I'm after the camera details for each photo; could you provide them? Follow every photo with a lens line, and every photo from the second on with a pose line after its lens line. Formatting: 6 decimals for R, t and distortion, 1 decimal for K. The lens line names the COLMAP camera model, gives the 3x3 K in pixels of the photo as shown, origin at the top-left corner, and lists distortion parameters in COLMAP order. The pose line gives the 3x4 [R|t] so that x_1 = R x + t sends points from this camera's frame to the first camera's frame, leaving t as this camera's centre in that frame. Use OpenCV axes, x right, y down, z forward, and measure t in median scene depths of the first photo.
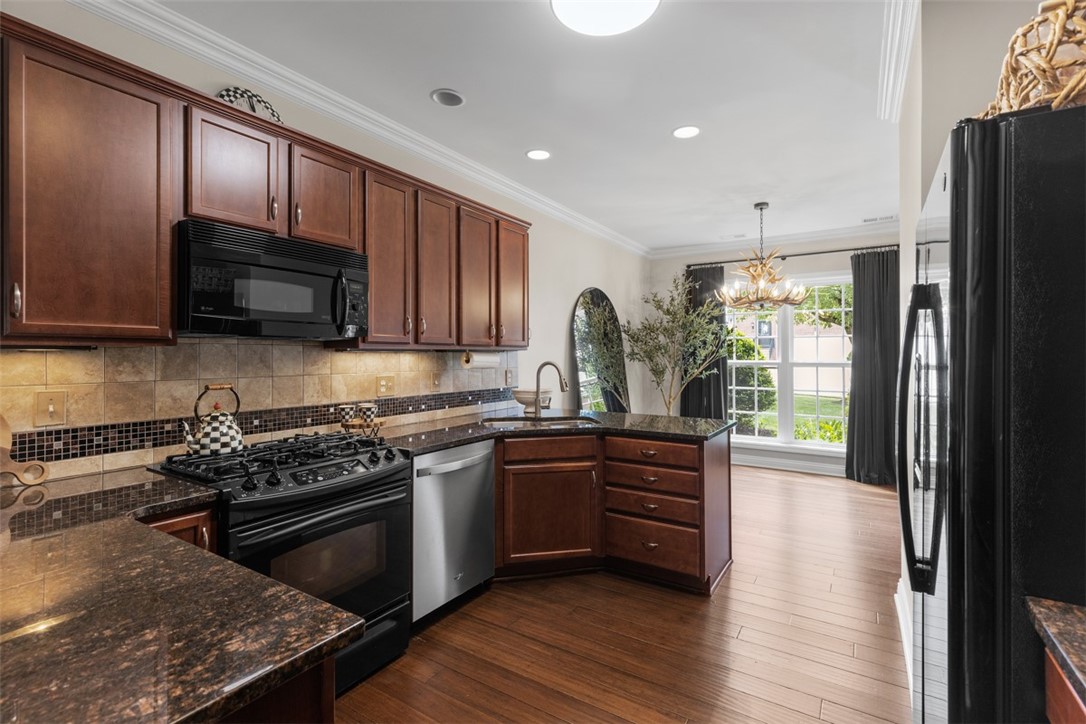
lens RADIAL K [[494.6, 0, 551.1], [0, 494.6, 351.7], [0, 0, 1]] dist [0.013785, -0.001170]
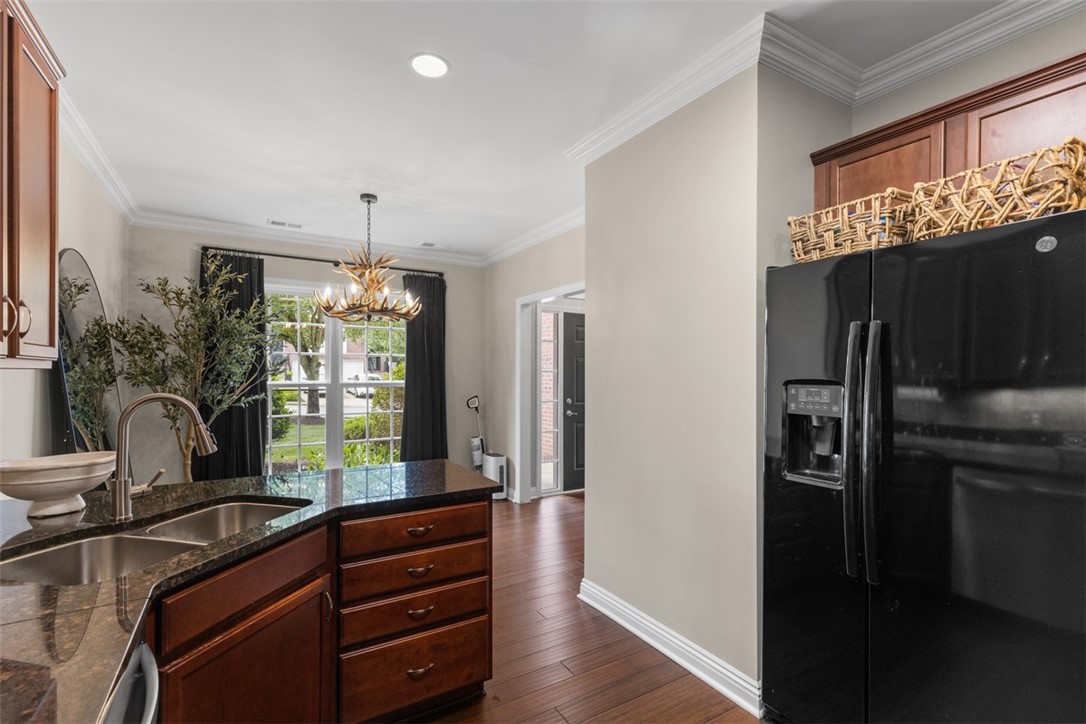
lens RADIAL K [[494.6, 0, 538.7], [0, 494.6, 371.9], [0, 0, 1]] dist [0.013785, -0.001170]
pose [[0.450277, 0.000594, 0.892889, -0.154114], [-0.006067, 0.999979, 0.002395, -0.002309], [-0.892869, -0.006495, 0.450271, 0.281481]]
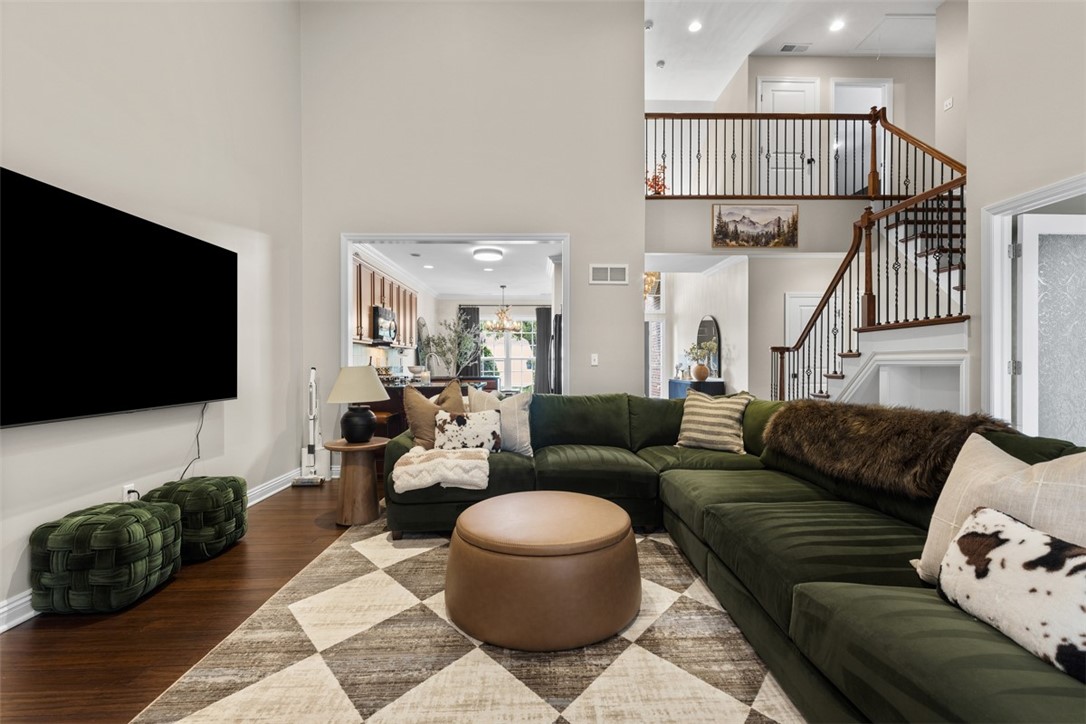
lens RADIAL K [[494.6, 0, 548.1], [0, 494.6, 361.1], [0, 0, 1]] dist [0.013785, -0.001170]
pose [[0.830964, -0.000836, 0.556325, -0.510631], [-0.002519, 0.999983, 0.005264, 0.023829], [-0.556320, -0.005776, 0.830948, -0.761936]]
